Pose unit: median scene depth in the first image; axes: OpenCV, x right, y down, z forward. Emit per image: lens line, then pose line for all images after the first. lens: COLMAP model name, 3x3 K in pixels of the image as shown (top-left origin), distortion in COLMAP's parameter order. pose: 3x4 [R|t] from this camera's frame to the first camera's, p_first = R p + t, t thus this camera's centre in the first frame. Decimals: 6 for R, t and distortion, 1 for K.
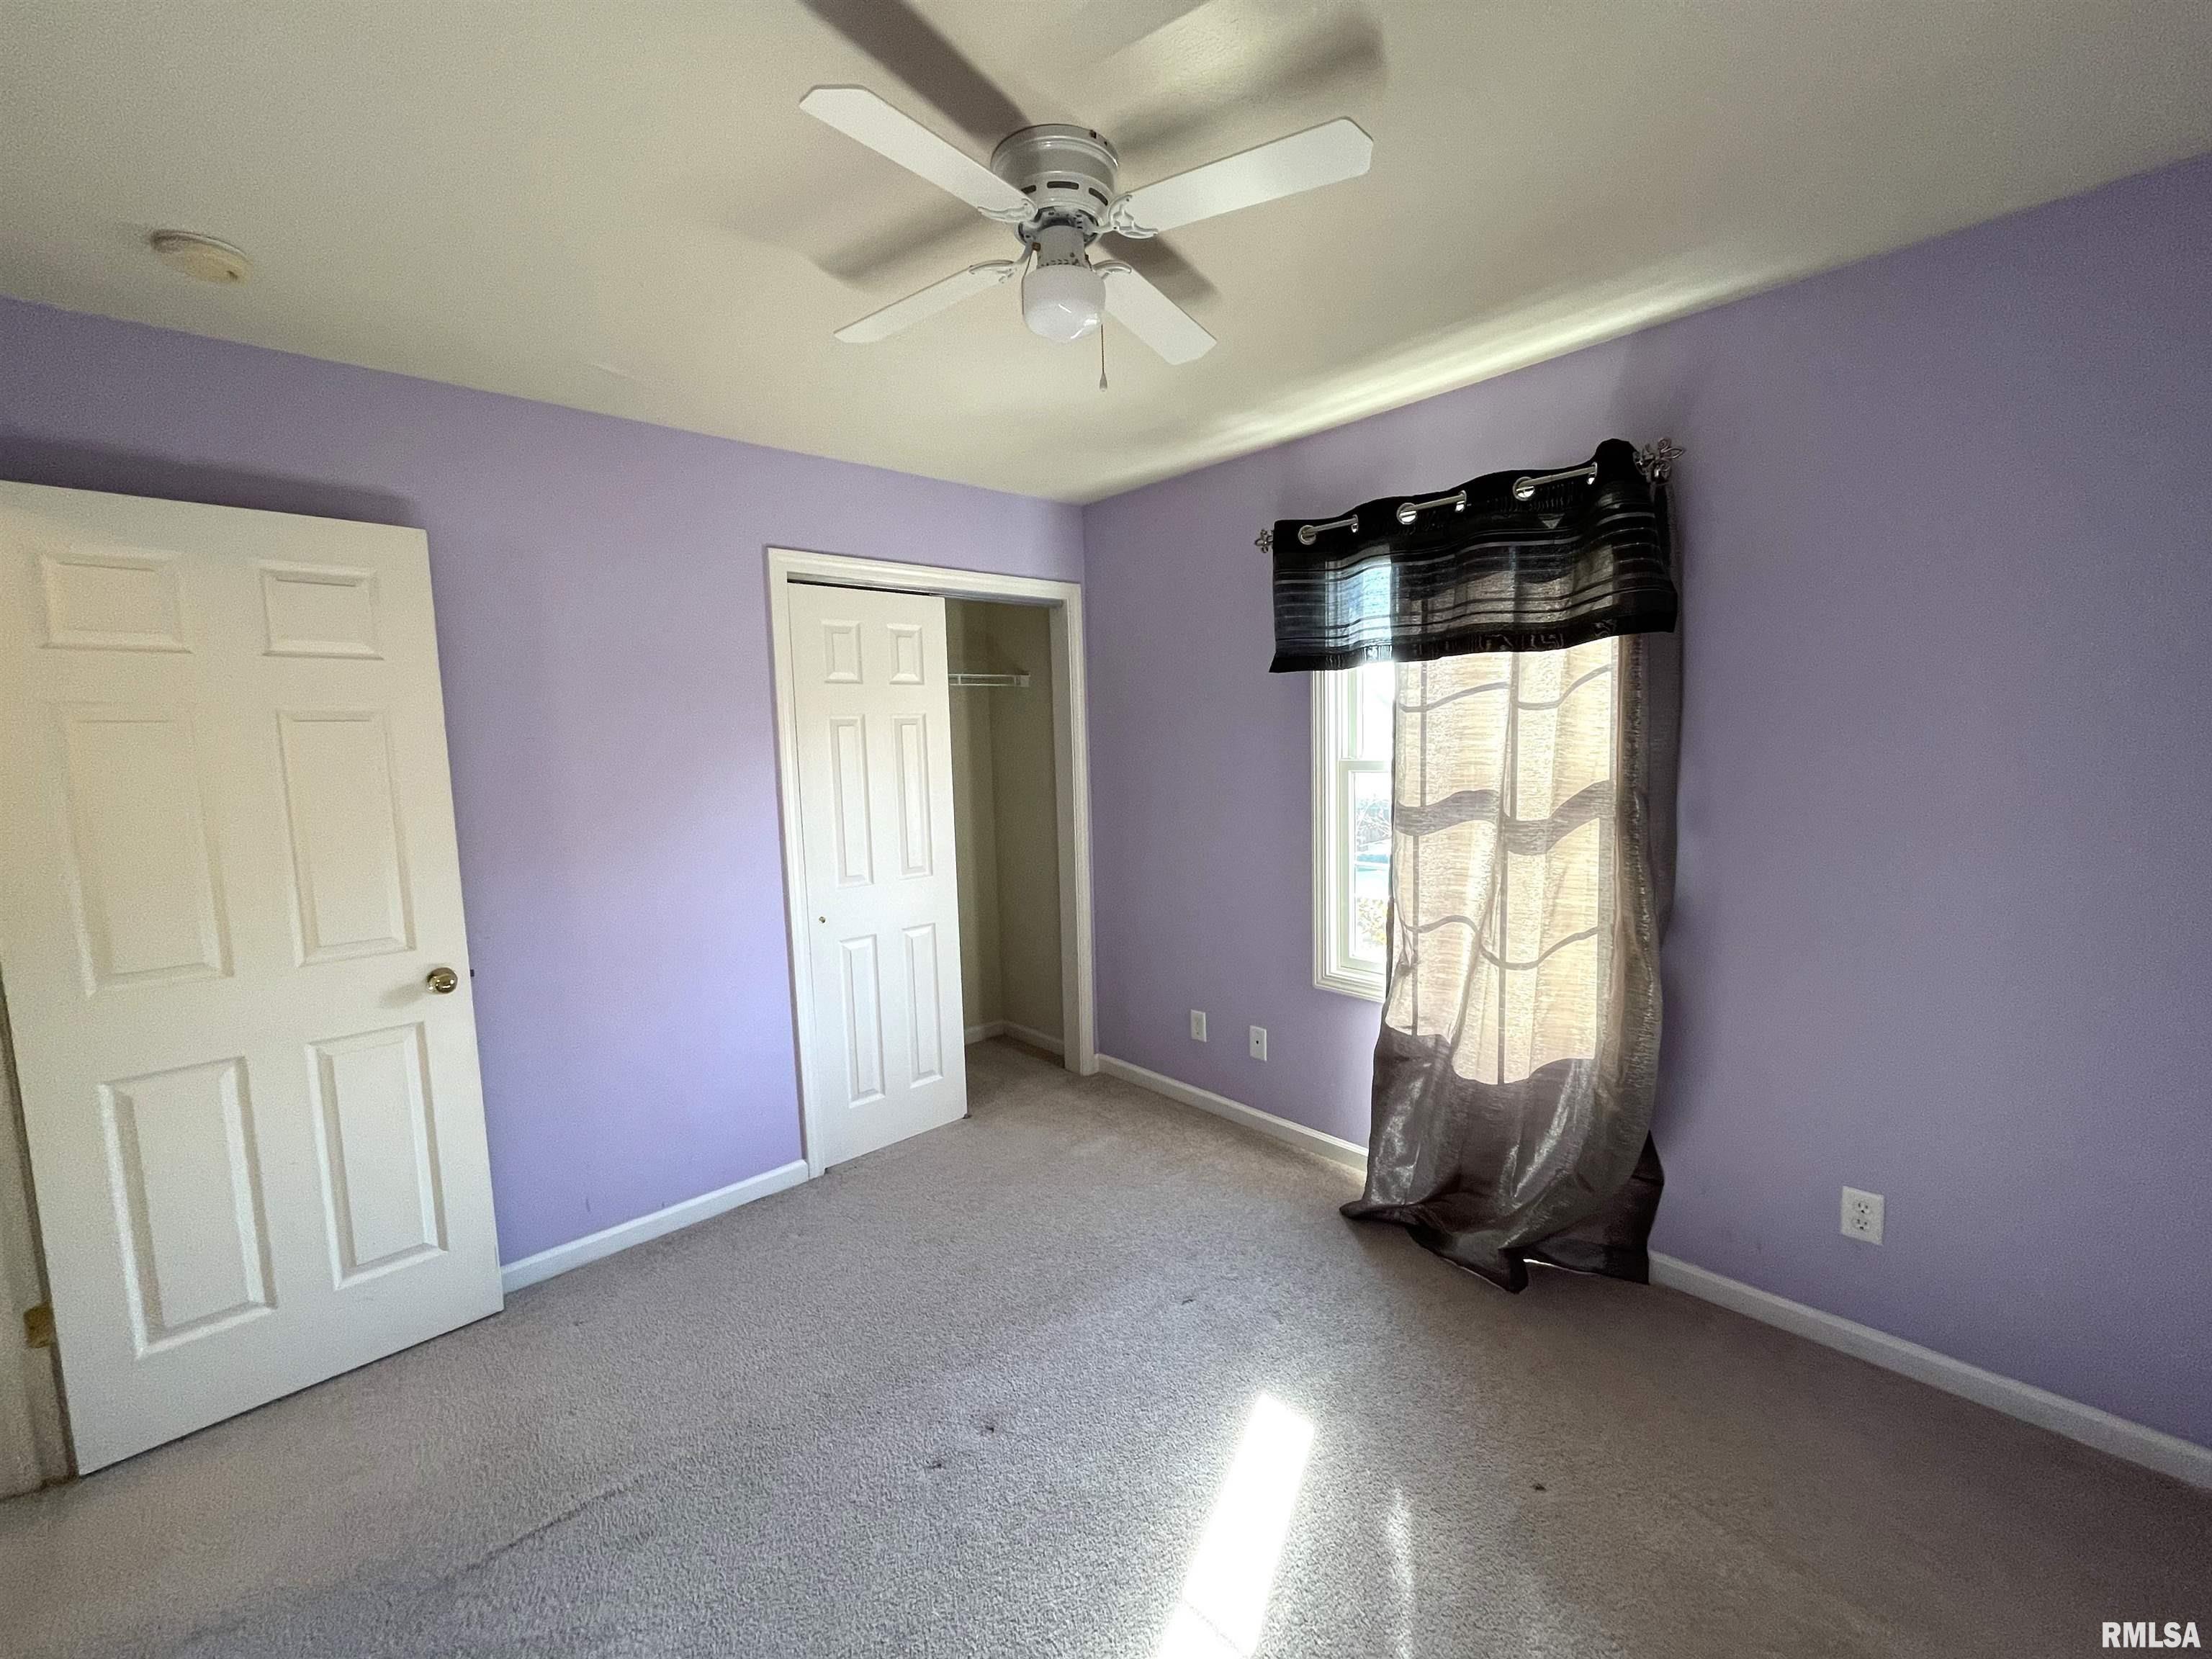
lens RADIAL K [[900.7, 0, 1098.0], [0, 900.7, 828.8], [0, 0, 1]] dist [-0.001711, 0.000475]
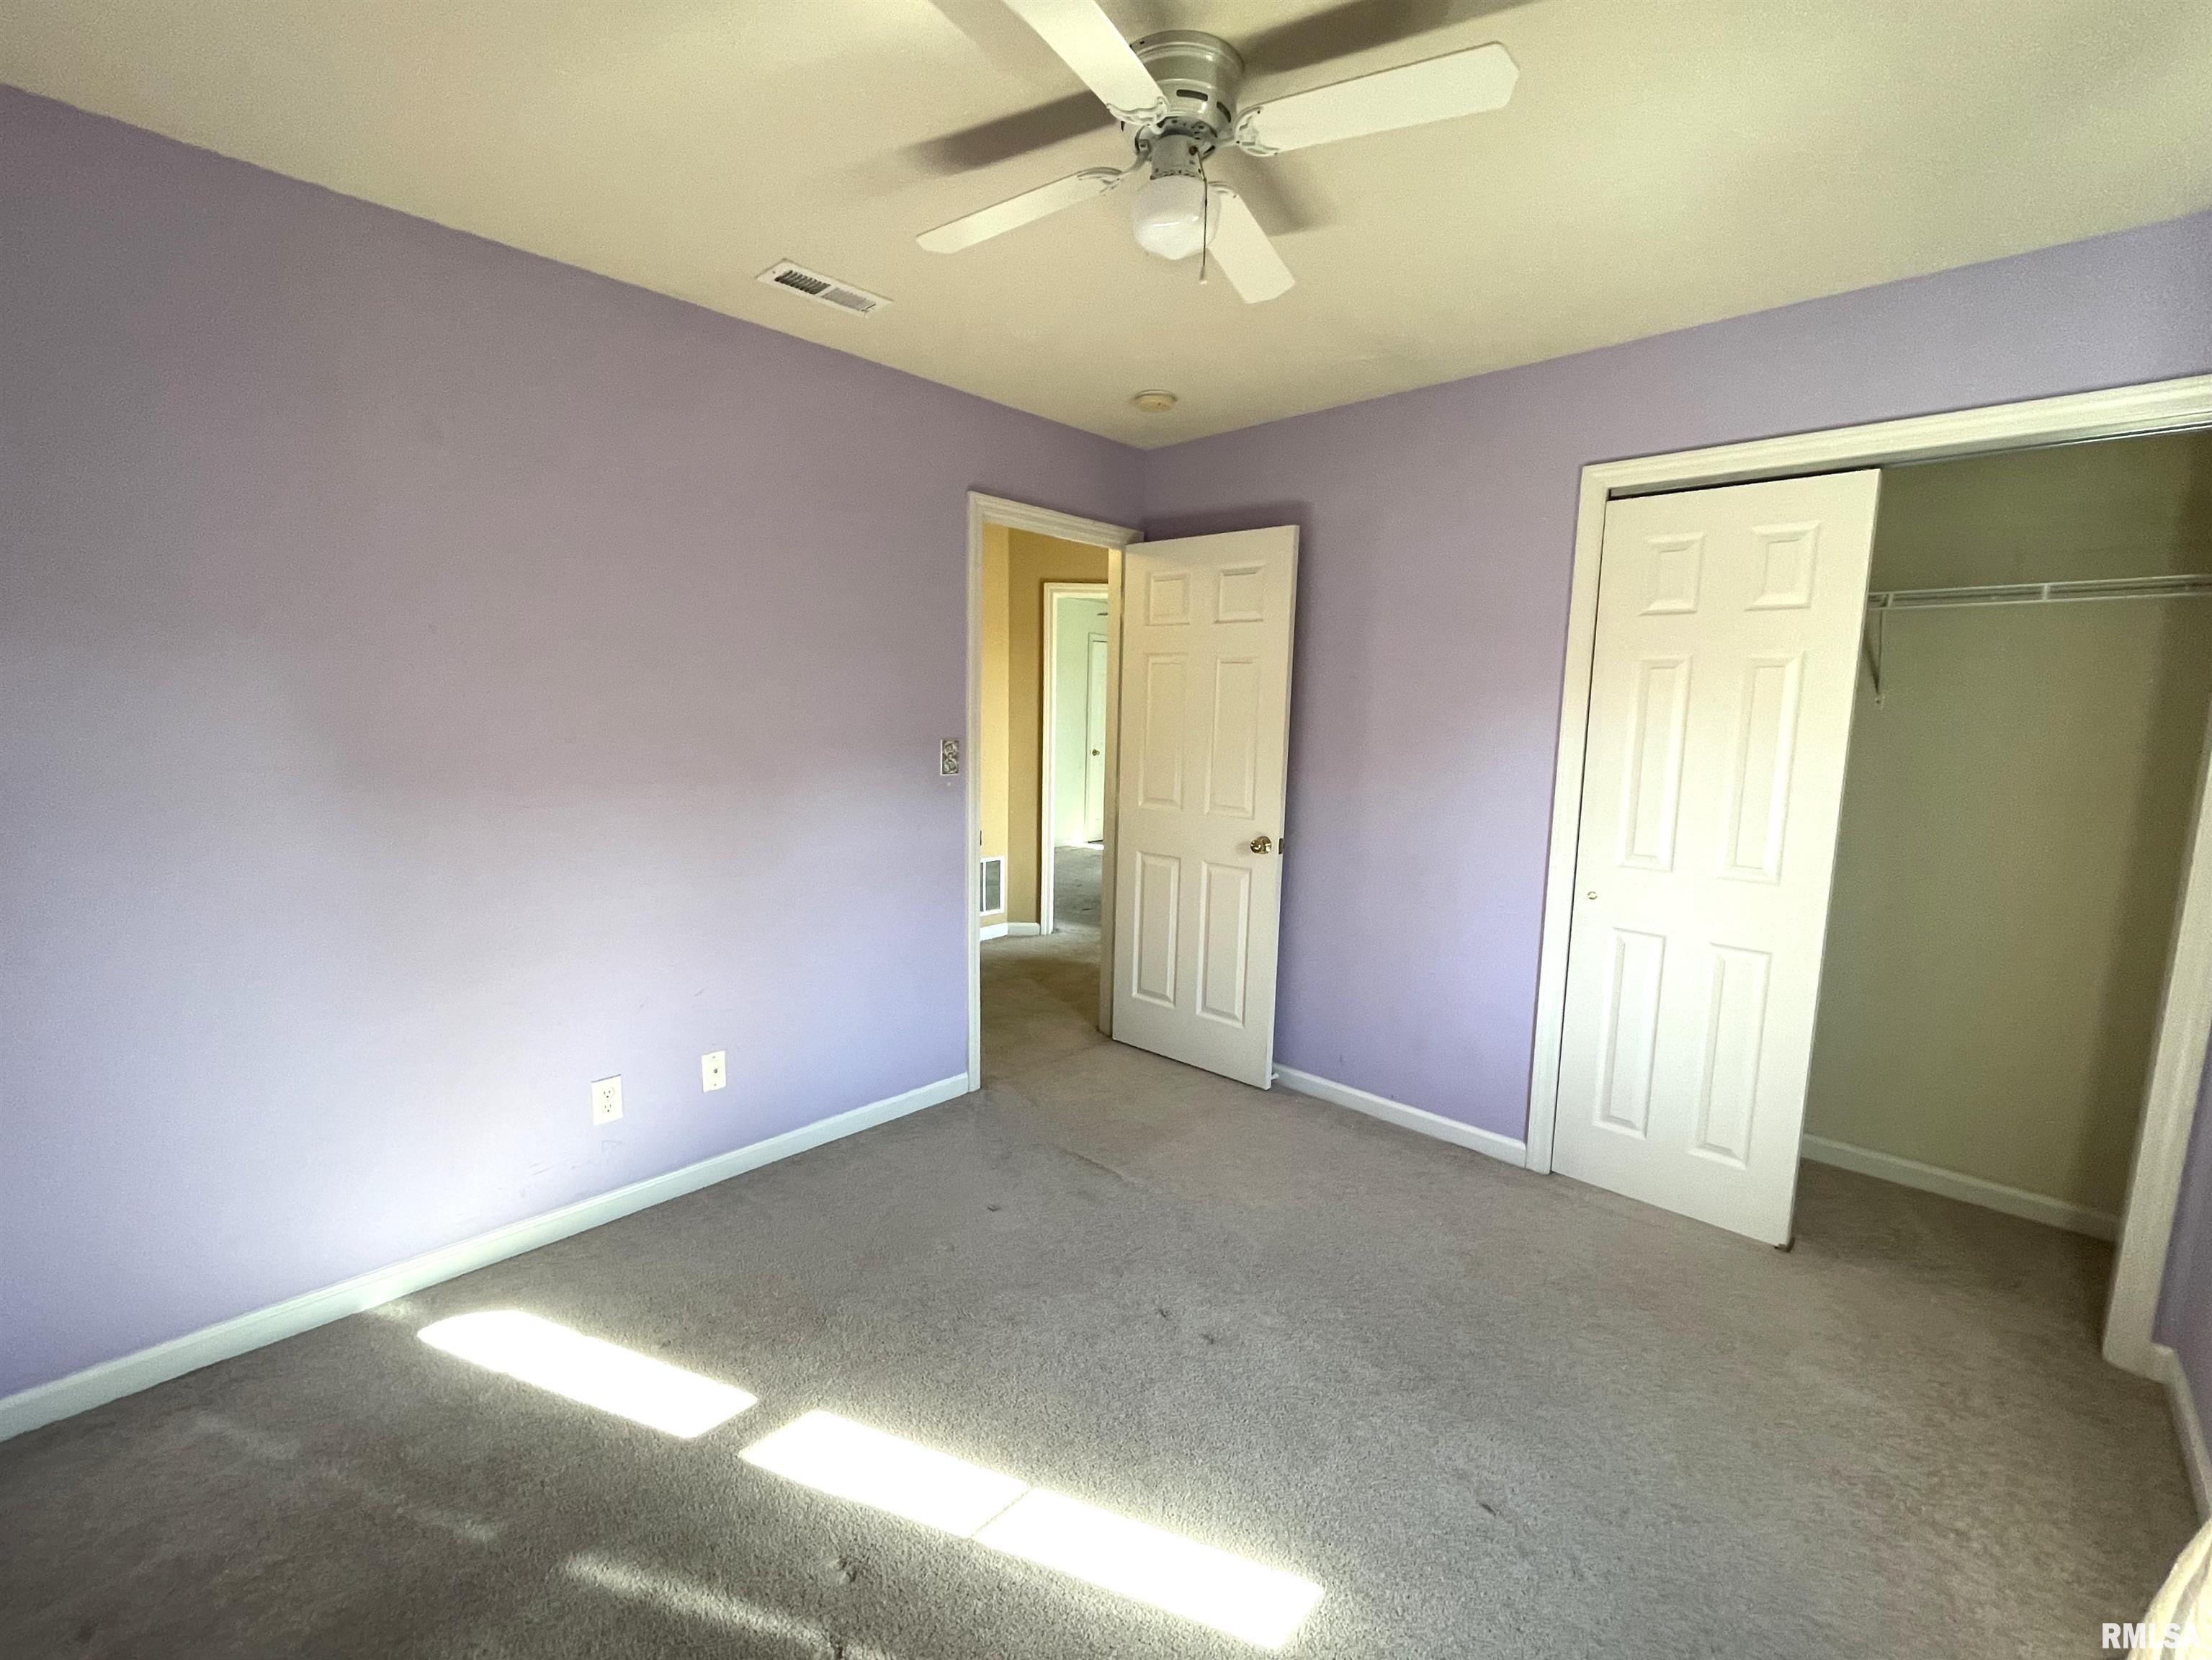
lens RADIAL K [[900.8, 0, 1093.3], [0, 900.8, 830.8], [0, 0, 1]] dist [-0.001711, 0.000475]
pose [[0.079835, 0.165293, -0.983008, 0.529056], [-0.132449, 0.979171, 0.153891, -0.030924], [0.987969, 0.117912, 0.100065, 0.470402]]
